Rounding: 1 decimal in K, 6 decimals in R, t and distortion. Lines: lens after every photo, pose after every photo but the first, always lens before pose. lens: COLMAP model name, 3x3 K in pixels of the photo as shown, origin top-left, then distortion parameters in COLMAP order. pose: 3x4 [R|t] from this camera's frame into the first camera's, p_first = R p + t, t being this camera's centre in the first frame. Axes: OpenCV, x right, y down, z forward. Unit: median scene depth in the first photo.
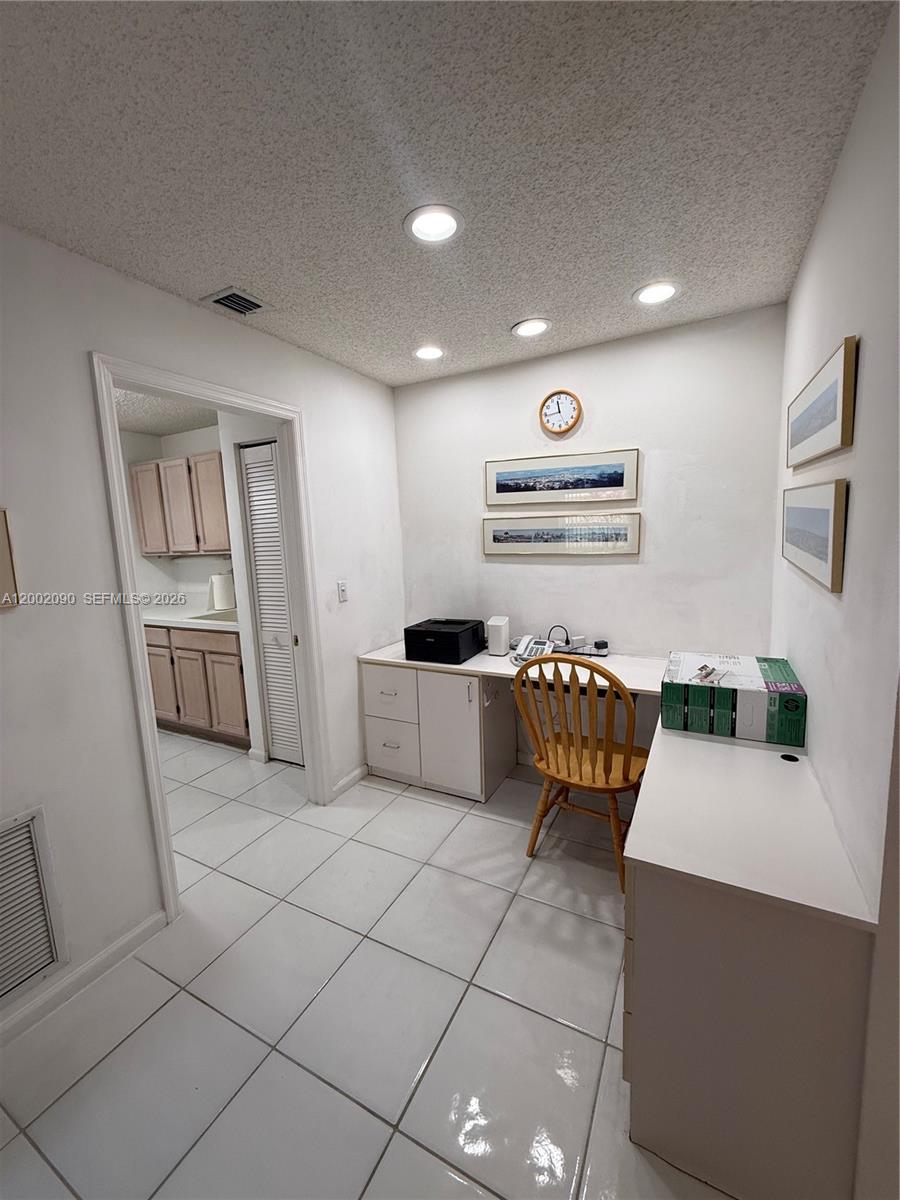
lens RADIAL K [[477.6, 0, 452.2], [0, 477.6, 595.0], [0, 0, 1]] dist [-0.001511, 0.000447]
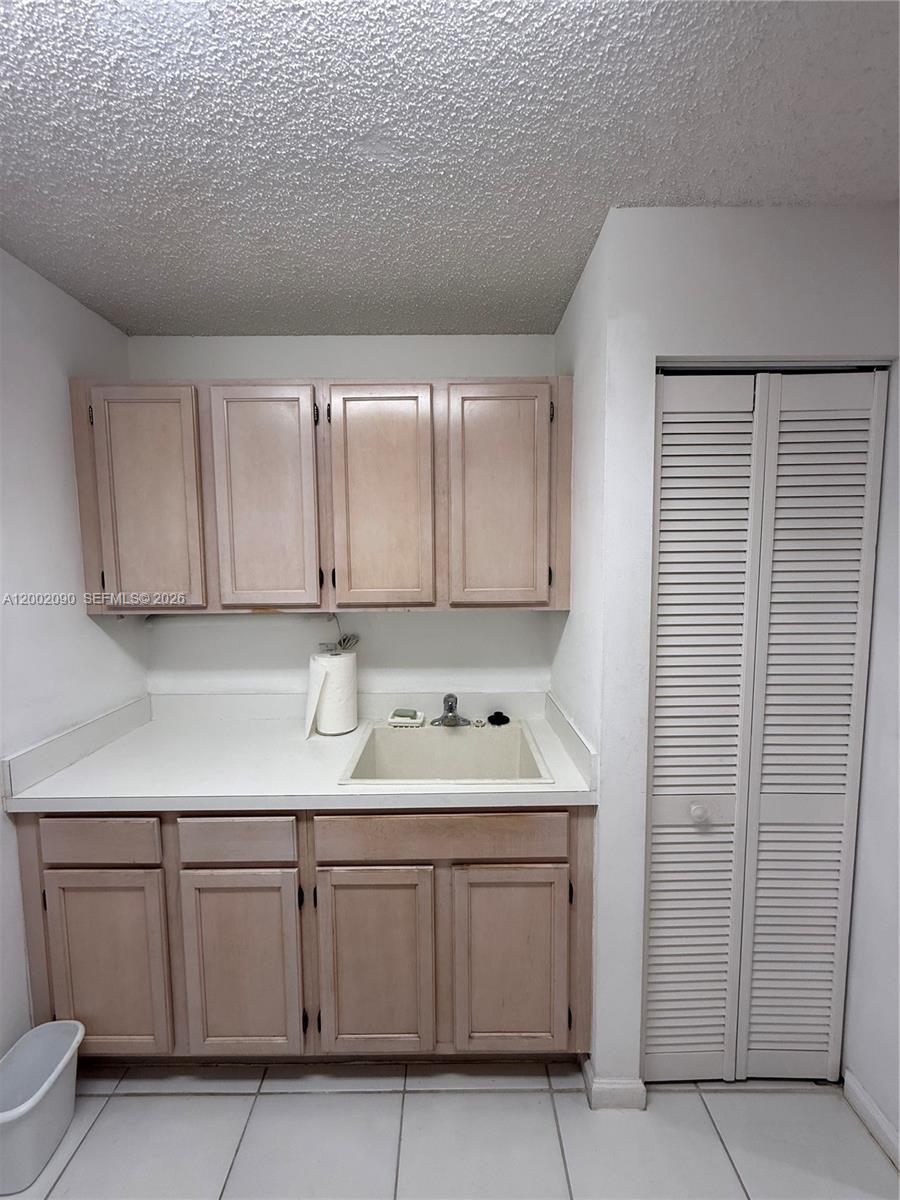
lens RADIAL K [[477.6, 0, 450.7], [0, 477.6, 592.8], [0, 0, 1]] dist [-0.001511, 0.000447]
pose [[0.887199, -0.004953, 0.461360, -0.662224], [0.032842, 0.998084, -0.052440, -0.081248], [-0.460216, 0.061677, 0.885662, 0.598352]]
